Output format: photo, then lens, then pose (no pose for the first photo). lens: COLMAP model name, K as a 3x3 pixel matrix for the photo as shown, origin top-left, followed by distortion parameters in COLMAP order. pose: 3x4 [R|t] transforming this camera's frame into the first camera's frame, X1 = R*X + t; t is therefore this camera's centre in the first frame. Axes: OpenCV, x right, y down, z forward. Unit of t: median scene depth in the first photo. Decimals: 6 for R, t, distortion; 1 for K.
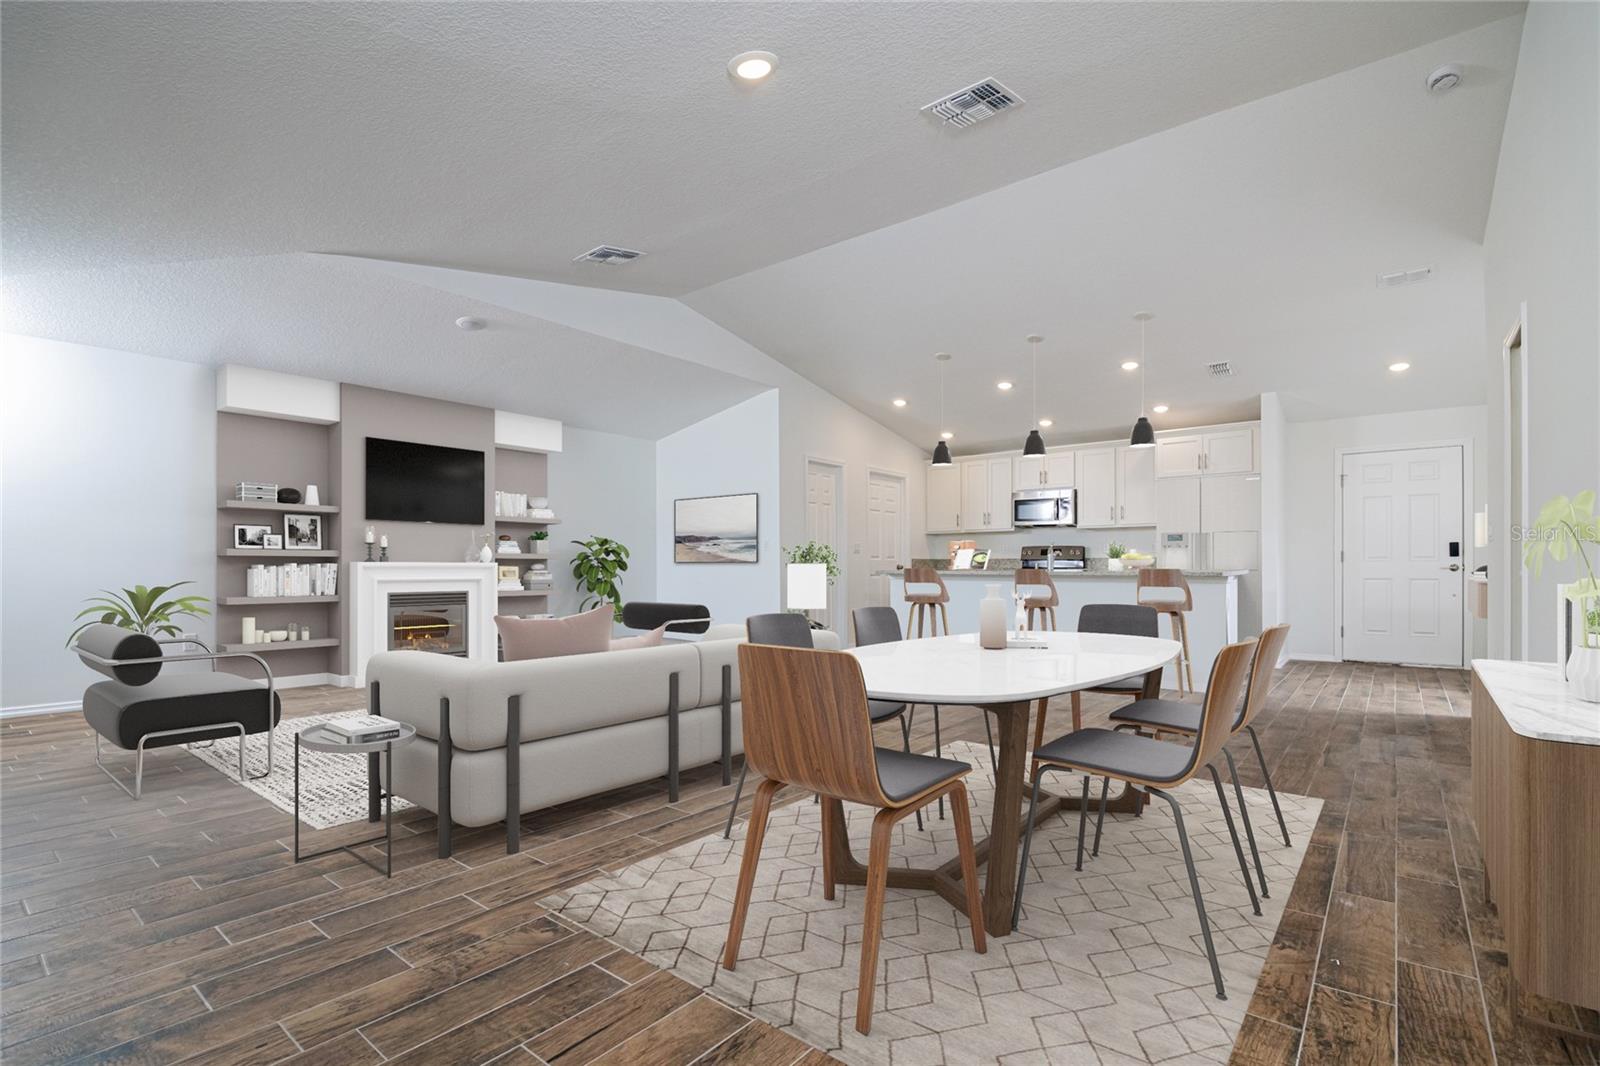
lens RADIAL K [[746.2, 0, 800.7], [0, 746.2, 564.2], [0, 0, 1]] dist [-0.000448, -0.000077]
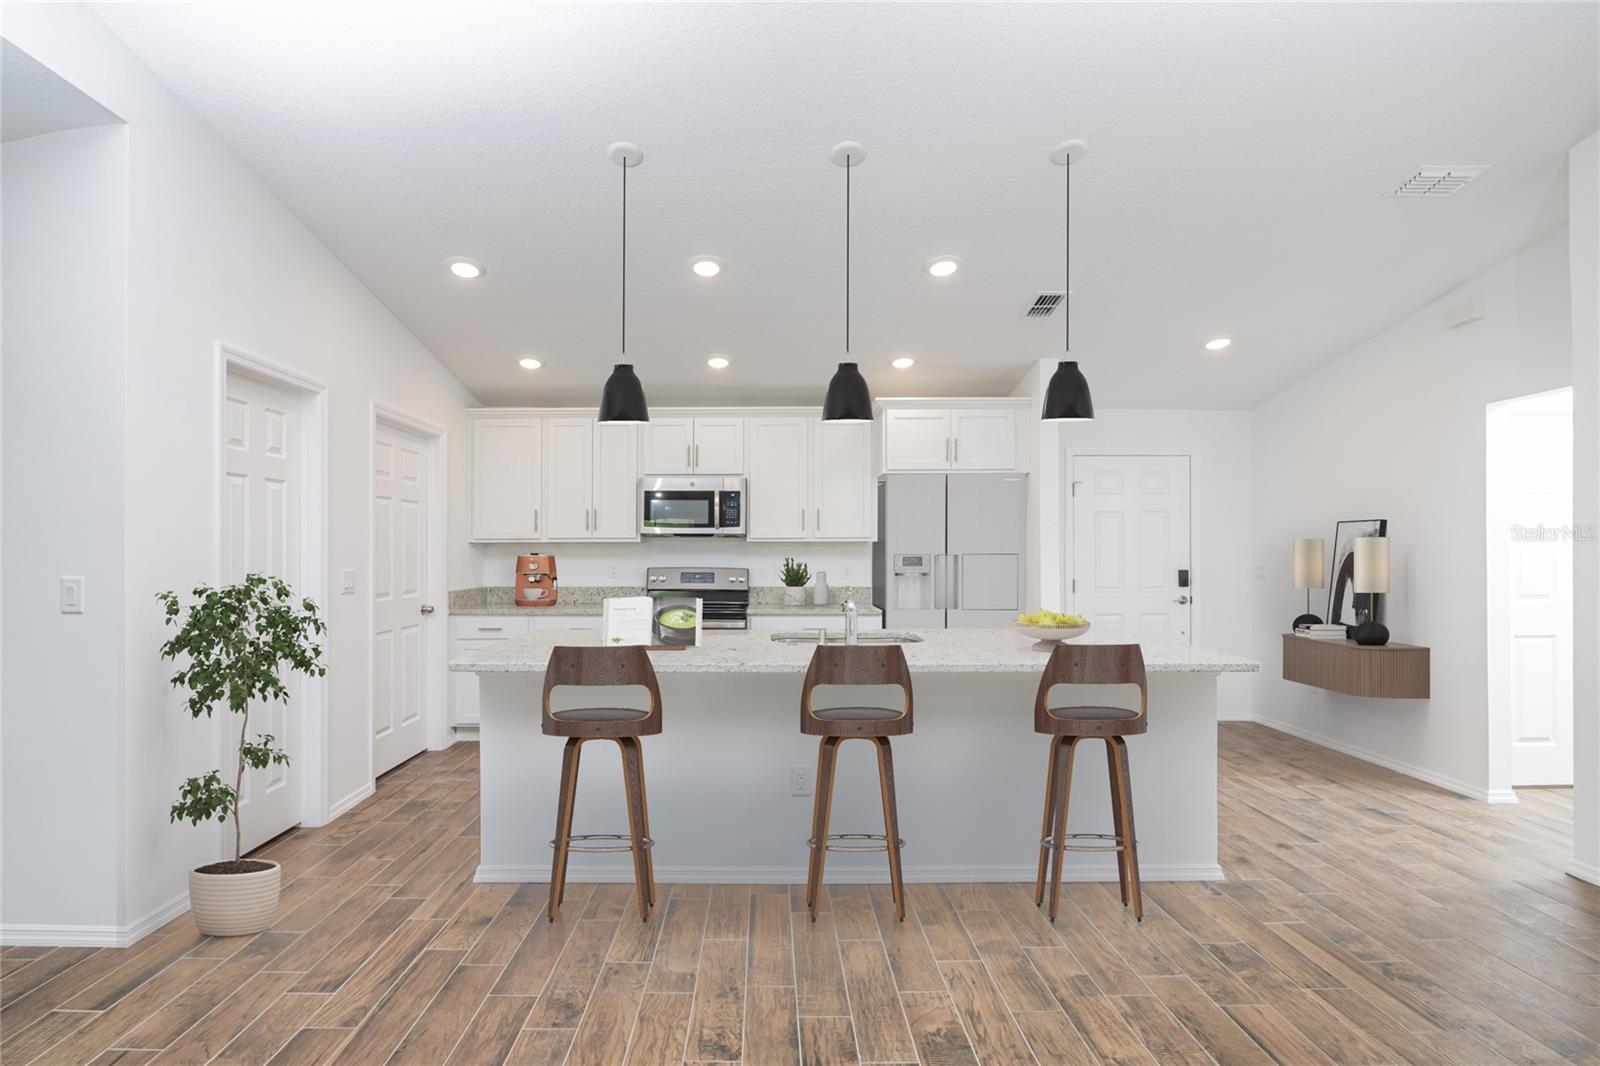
lens RADIAL K [[760.7, 0, 769.2], [0, 760.7, 536.7], [0, 0, 1]] dist [-0.001070, -0.000209]
pose [[0.771933, 0.000783, 0.635703, -0.018239], [-0.000385, 1.000000, -0.000765, -0.056111], [-0.635704, 0.000345, 0.771933, 0.547053]]
